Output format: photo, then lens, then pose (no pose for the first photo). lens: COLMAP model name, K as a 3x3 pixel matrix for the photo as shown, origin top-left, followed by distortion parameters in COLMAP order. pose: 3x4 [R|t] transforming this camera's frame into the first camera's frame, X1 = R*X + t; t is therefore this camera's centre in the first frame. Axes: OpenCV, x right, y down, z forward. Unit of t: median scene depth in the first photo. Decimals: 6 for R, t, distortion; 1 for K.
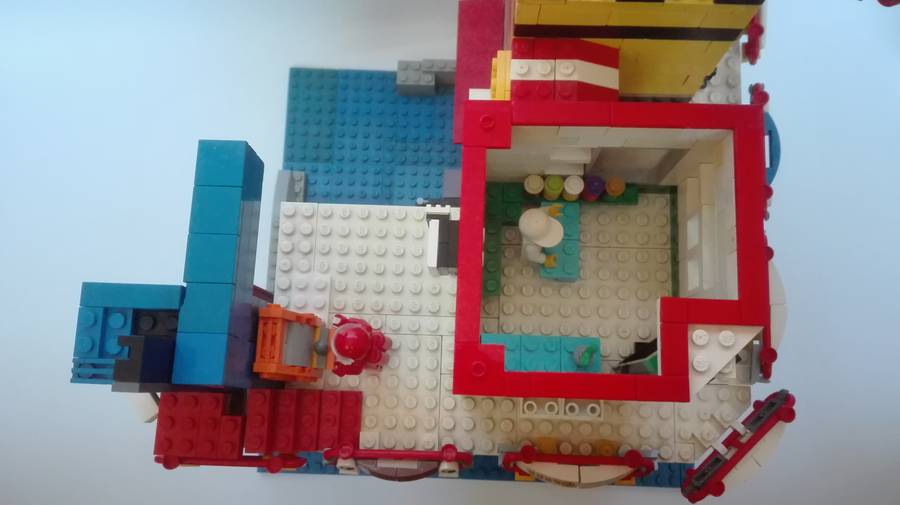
lens RADIAL K [[742.6, 0, 450.0], [0, 742.6, 252.5], [0, 0, 1]] dist [-0.009255, -0.004428]
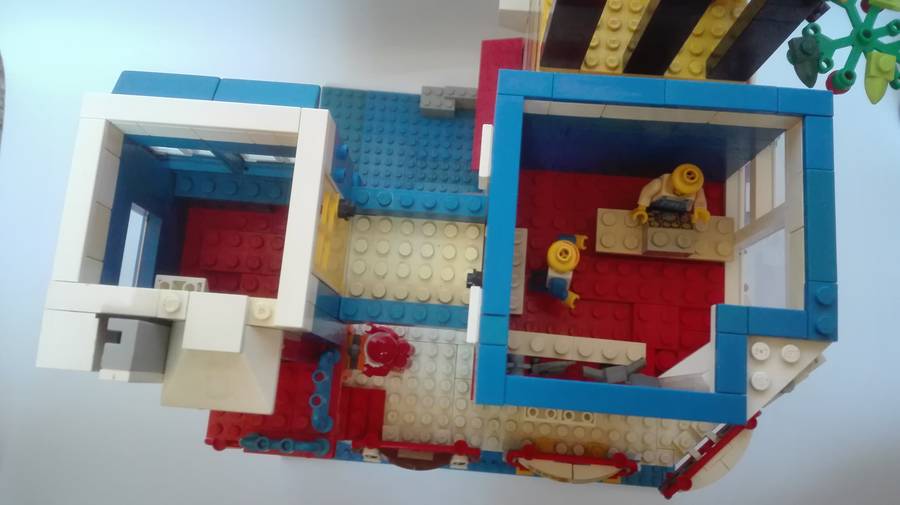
lens RADIAL K [[717.7, 0, 450.0], [0, 717.7, 252.5], [0, 0, 1]] dist [-0.002006, -0.000809]
pose [[0.998939, 0.045787, -0.005038, -0.024861], [-0.045781, 0.998951, 0.001385, -0.033069], [0.005096, -0.001153, 0.999986, -0.112708]]
